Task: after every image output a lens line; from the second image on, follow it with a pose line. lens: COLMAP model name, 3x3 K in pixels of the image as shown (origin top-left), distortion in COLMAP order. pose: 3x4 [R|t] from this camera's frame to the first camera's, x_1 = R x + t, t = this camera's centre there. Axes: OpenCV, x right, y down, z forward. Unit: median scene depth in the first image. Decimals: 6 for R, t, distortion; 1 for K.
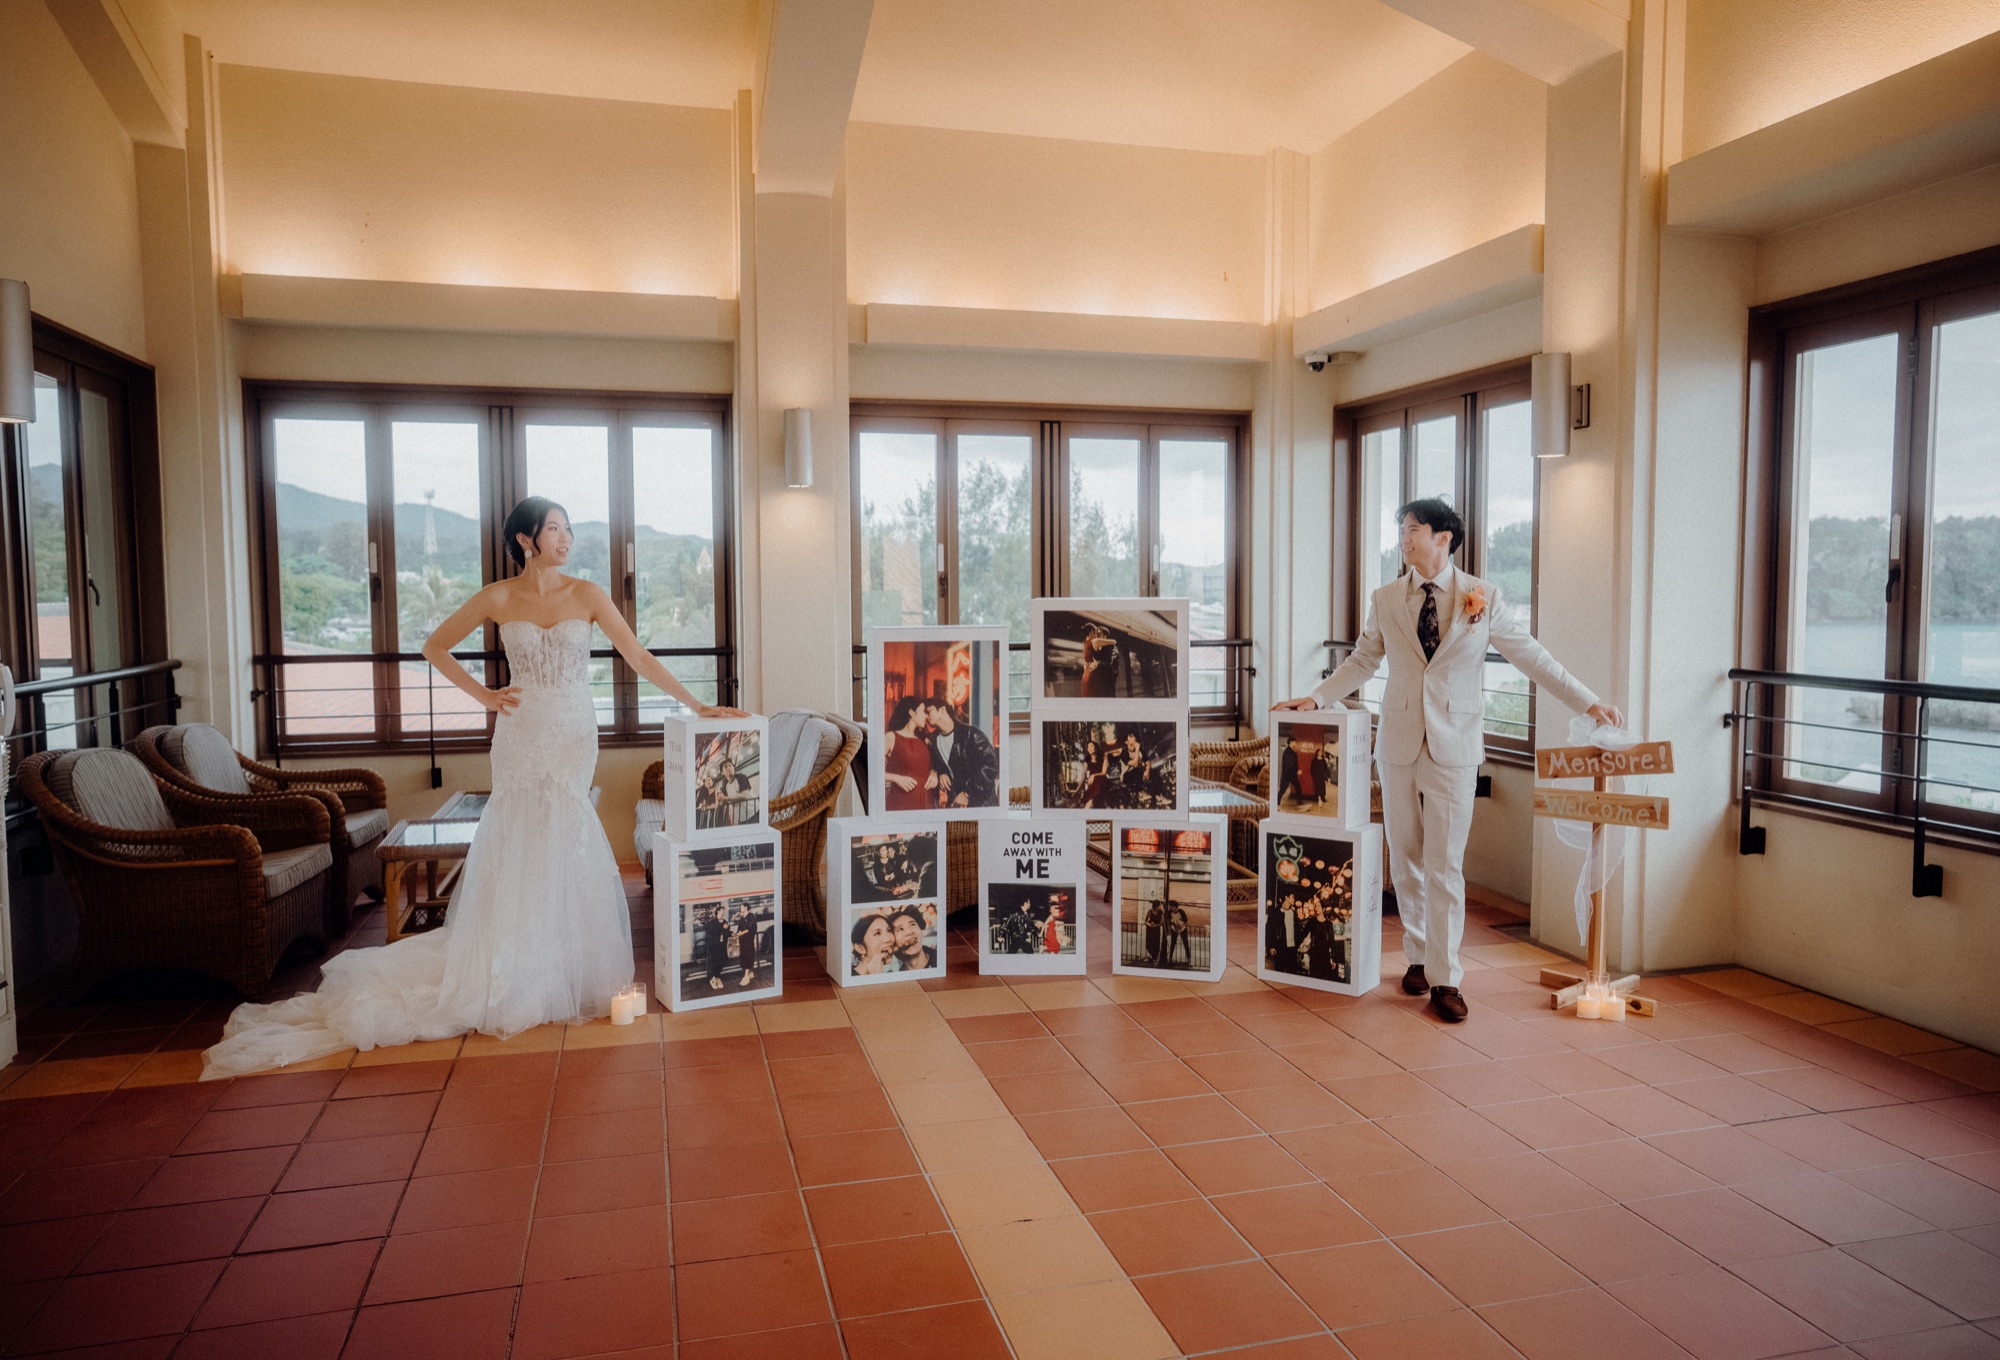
lens RADIAL K [[1305.7, 0, 996.8], [0, 1305.7, 649.2], [0, 0, 1]] dist [-0.039651, 0.034923]
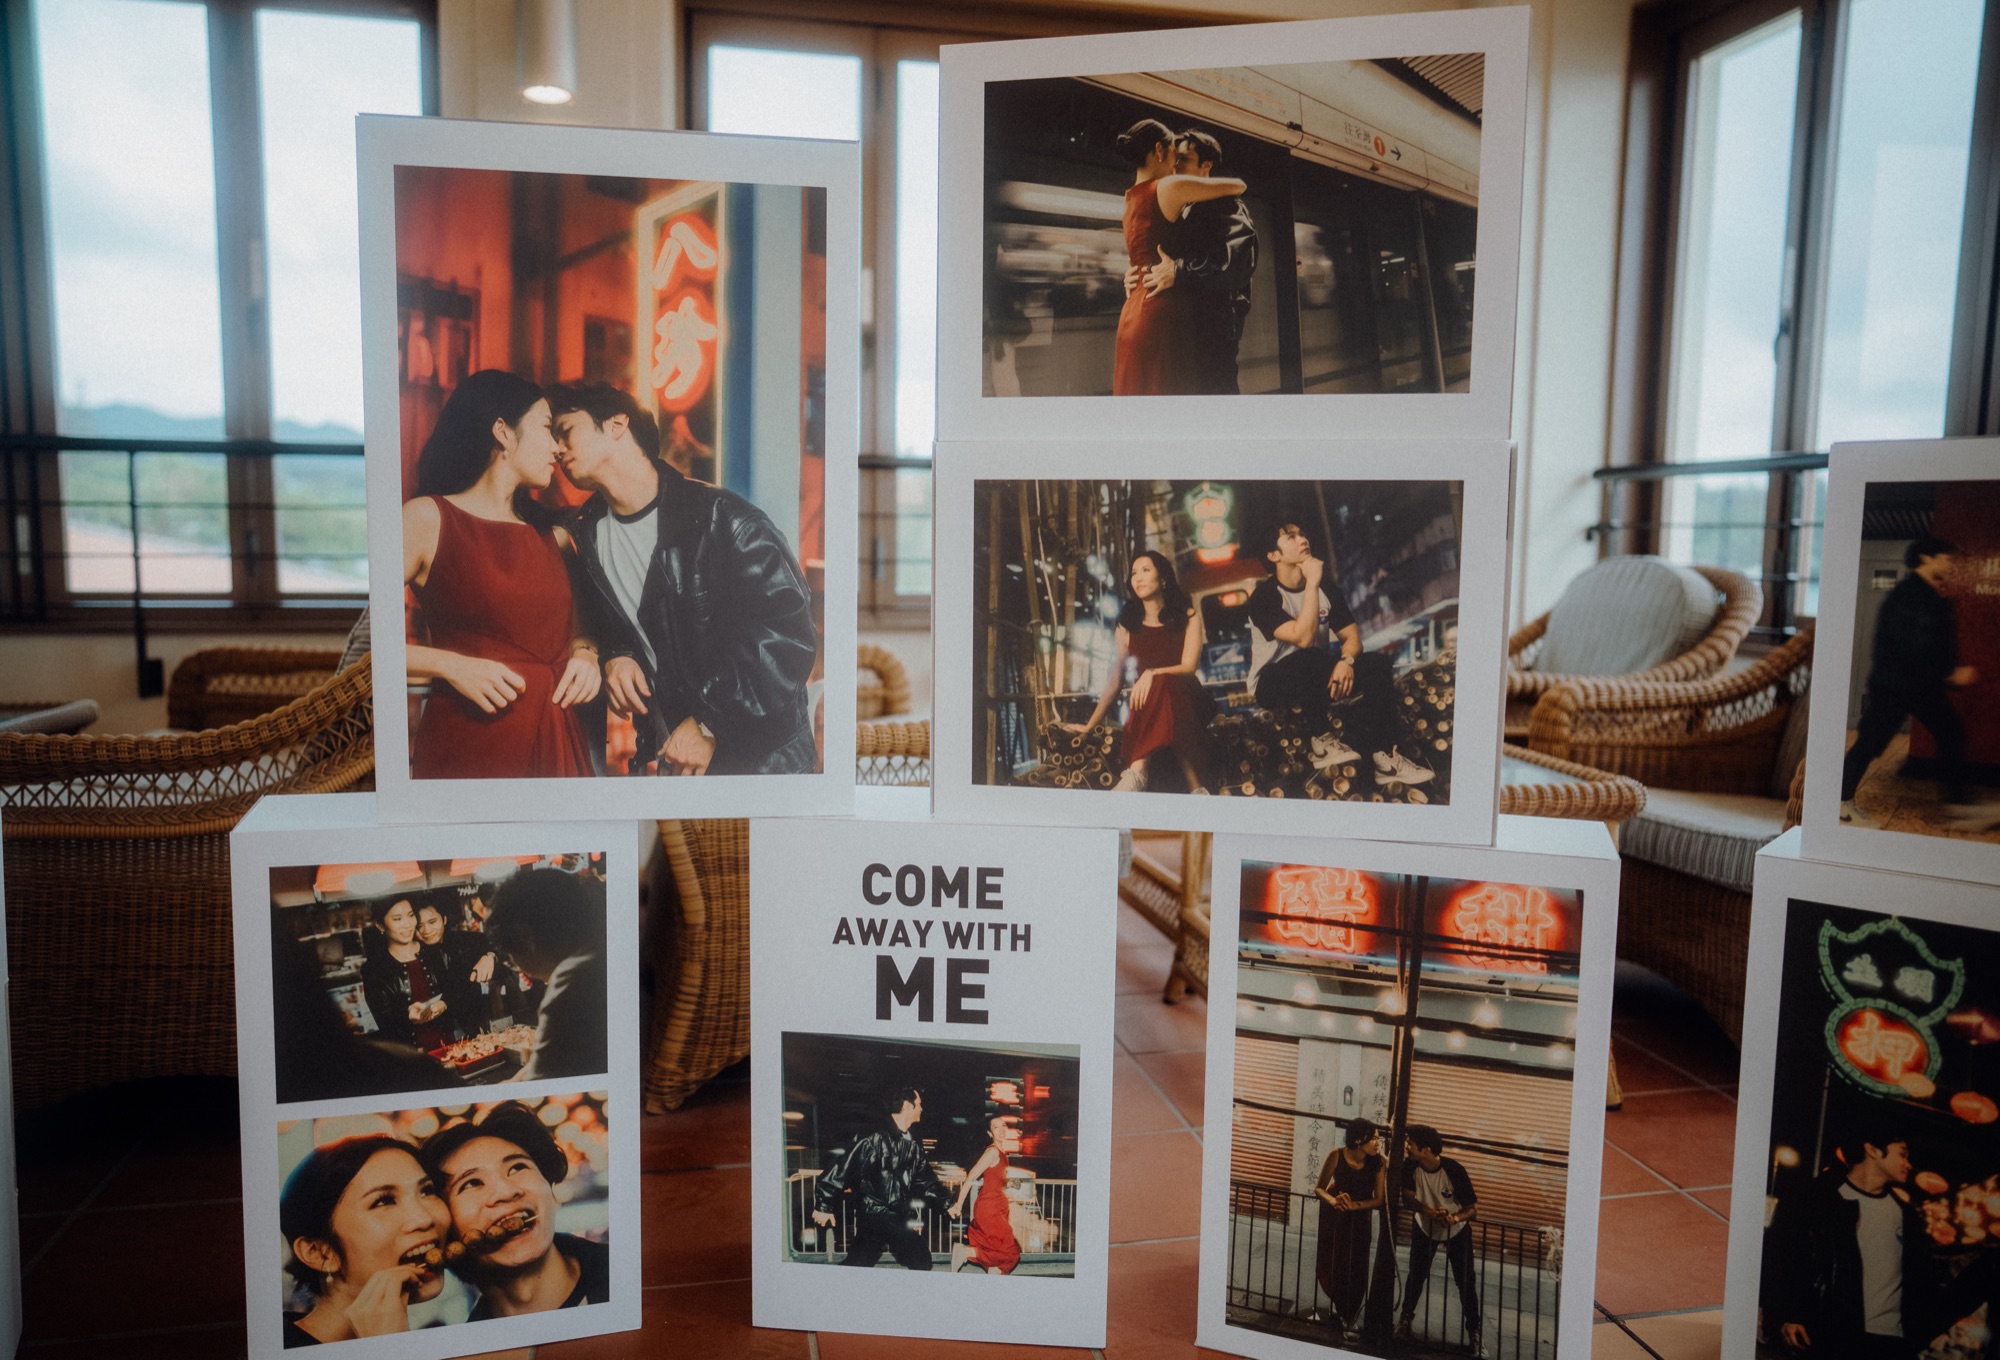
lens RADIAL K [[1305.7, 0, 996.8], [0, 1305.7, 649.2], [0, 0, 1]] dist [-0.039651, 0.034923]
pose [[0.998639, 0.023397, -0.046603, 0.054227], [-0.021570, 0.998993, 0.039334, 0.081258], [0.047476, -0.038275, 0.998139, 0.719782]]
